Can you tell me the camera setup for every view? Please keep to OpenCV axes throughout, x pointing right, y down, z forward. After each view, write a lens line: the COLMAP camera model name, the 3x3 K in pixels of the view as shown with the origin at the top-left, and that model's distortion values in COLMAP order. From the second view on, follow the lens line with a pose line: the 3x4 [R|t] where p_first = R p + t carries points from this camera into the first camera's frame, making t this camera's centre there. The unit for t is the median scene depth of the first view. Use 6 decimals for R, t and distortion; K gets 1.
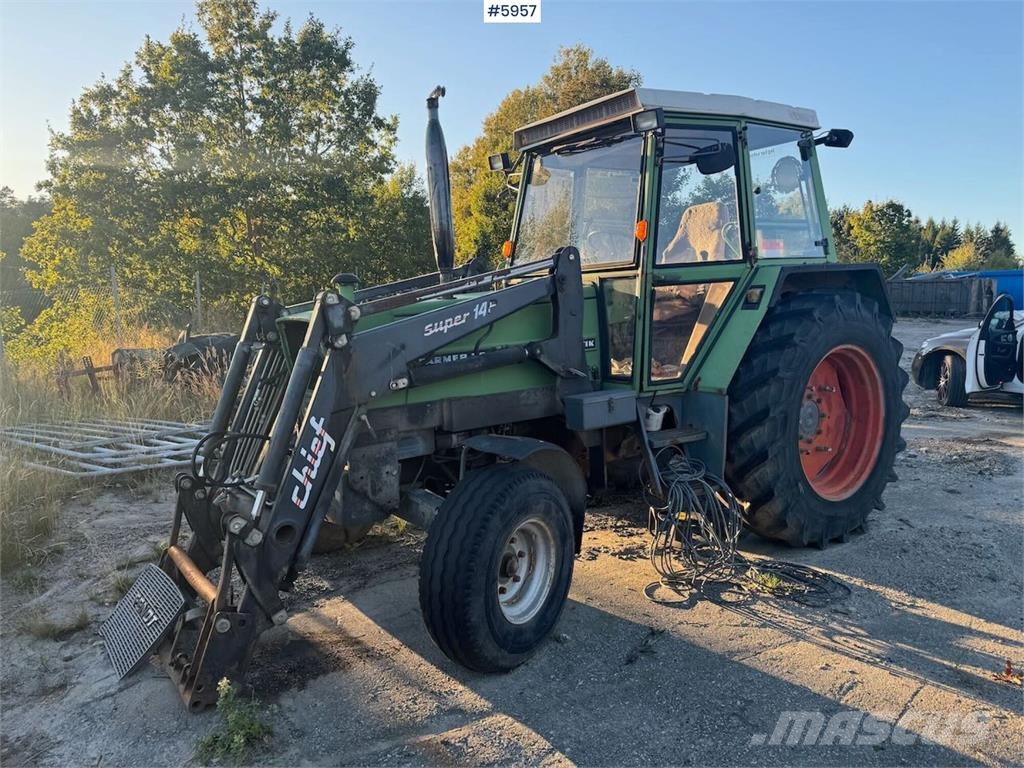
lens RADIAL K [[740.9, 0, 512.0], [0, 740.9, 384.0], [0, 0, 1]] dist [0.041295, -0.035638]
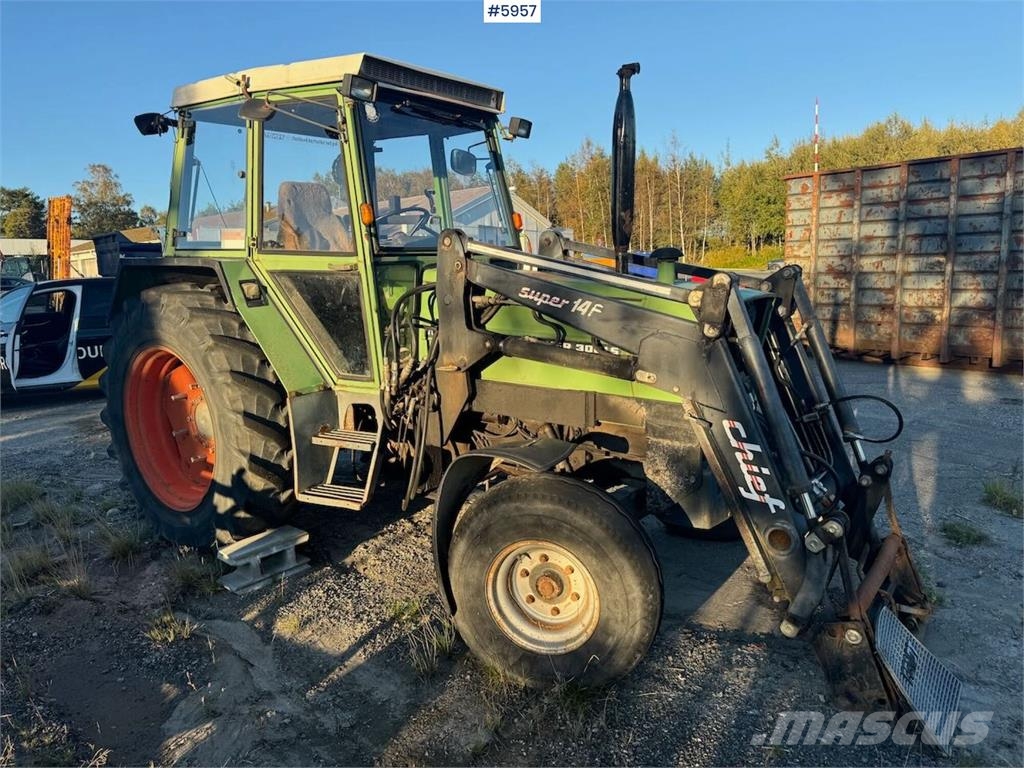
lens RADIAL K [[717.6, 0, 513.4], [0, 717.6, 379.3], [0, 0, 1]] dist [0.119102, -0.191602]
pose [[-0.310651, -0.129788, 0.941621, -0.908071], [0.137560, 0.974067, 0.179642, -0.164631], [-0.940517, 0.185335, -0.284742, 1.347153]]
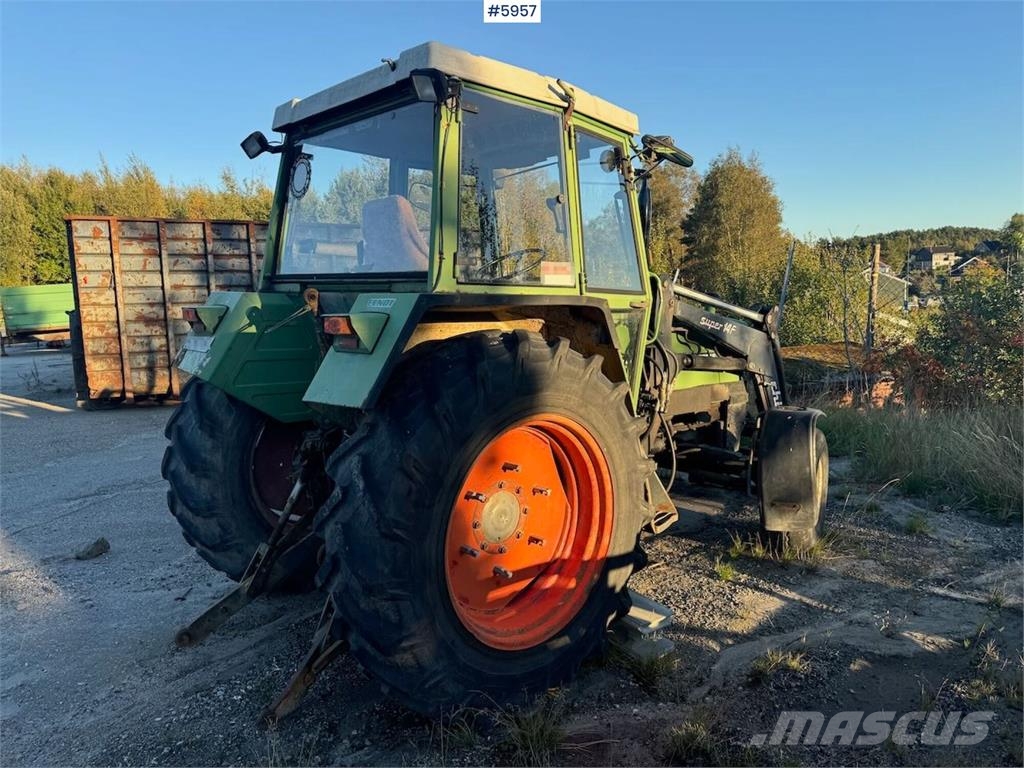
lens RADIAL K [[717.6, 0, 513.4], [0, 717.6, 379.3], [0, 0, 1]] dist [0.119102, -0.191602]
pose [[-0.992083, 0.044533, -0.117422, 0.320117], [0.015758, 0.971768, 0.235412, -0.301813], [0.124591, 0.231698, -0.964776, 2.203761]]
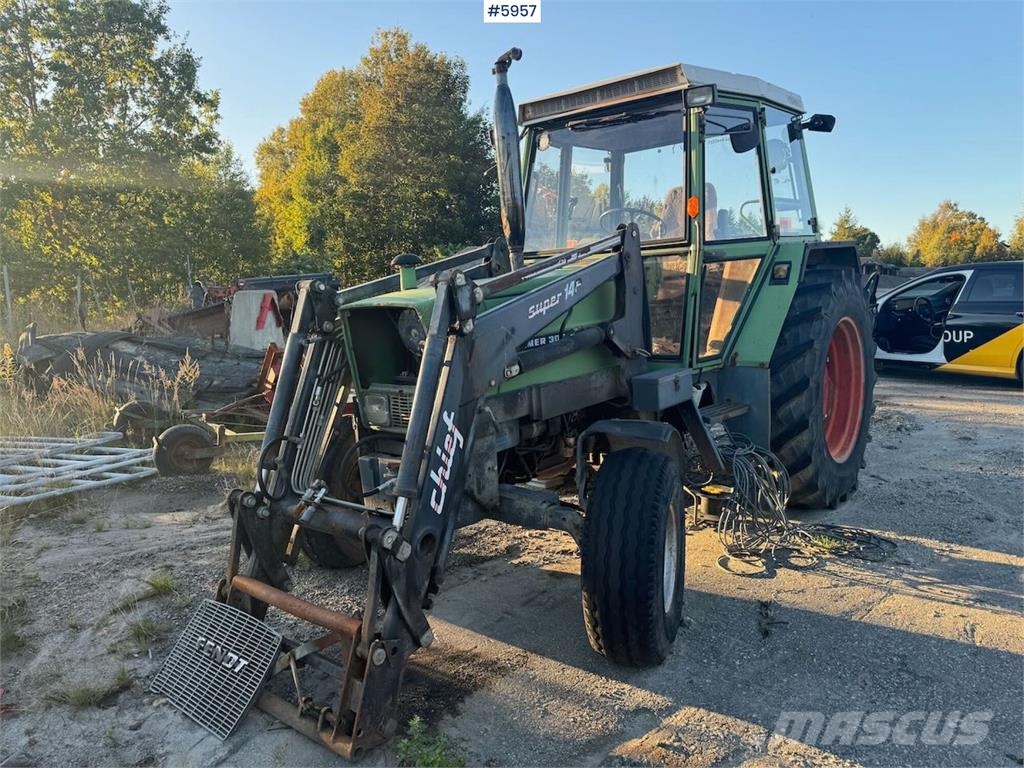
lens RADIAL K [[740.9, 0, 512.0], [0, 740.9, 384.0], [0, 0, 1]] dist [0.041295, -0.035638]
pose [[0.966802, -0.053653, 0.249830, -0.314443], [0.050120, 0.998533, 0.020487, -0.002300], [-0.250563, -0.007285, 0.968073, 0.089985]]
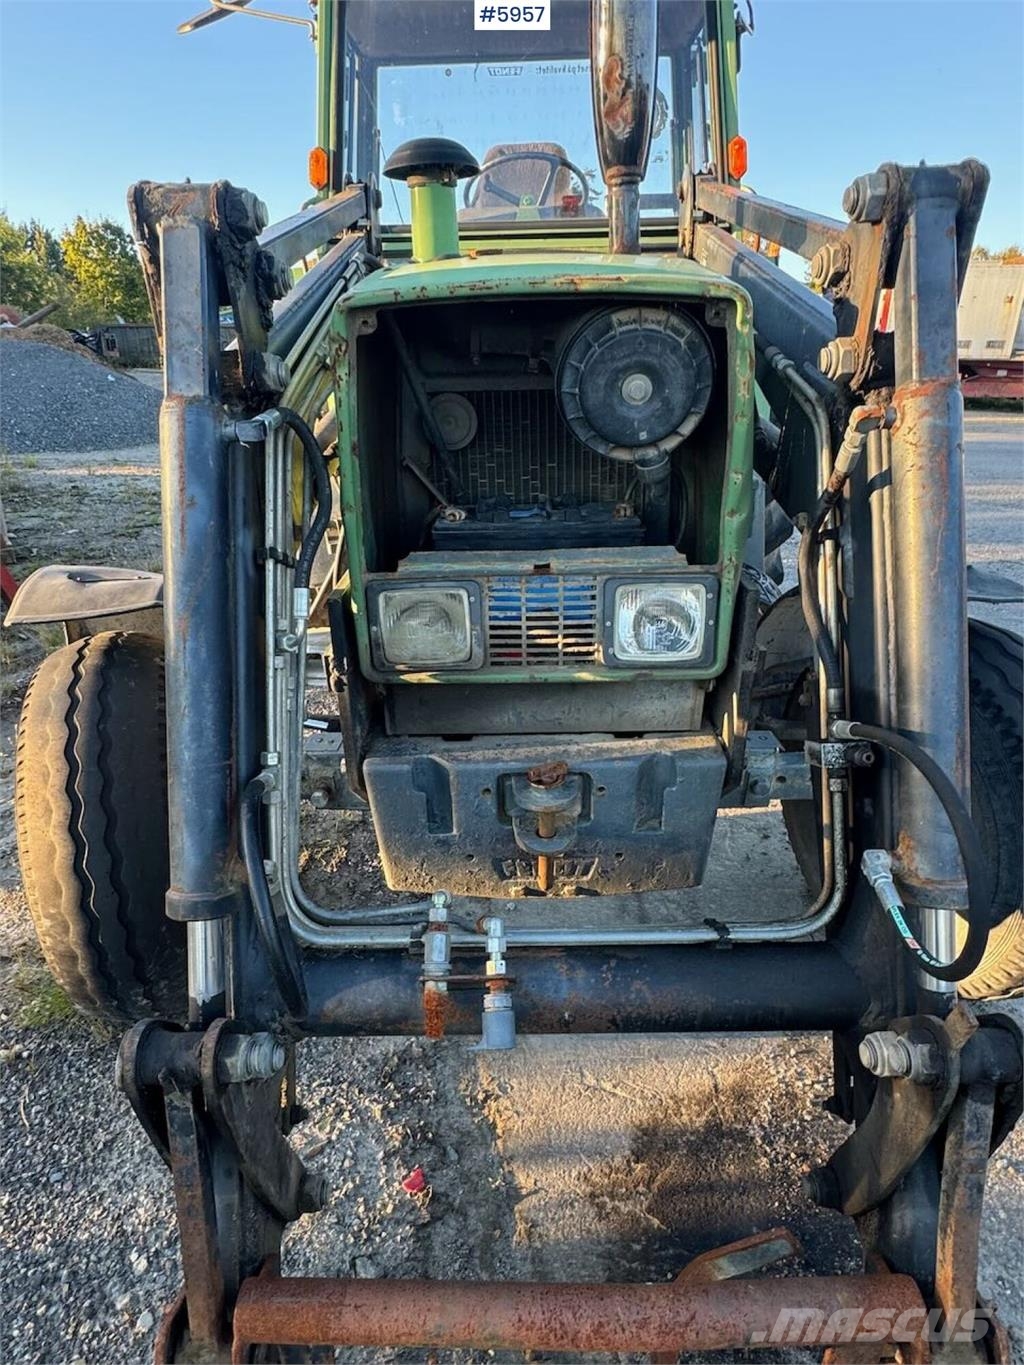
lens RADIAL K [[818.4, 0, 516.0], [0, 818.4, 678.4], [0, 0, 1]] dist [-0.000139, 0.001397]
pose [[0.591589, -0.300549, 0.748126, -0.482015], [0.094289, 0.947344, 0.306022, -0.040491], [-0.800707, -0.110499, 0.588777, 0.714429]]
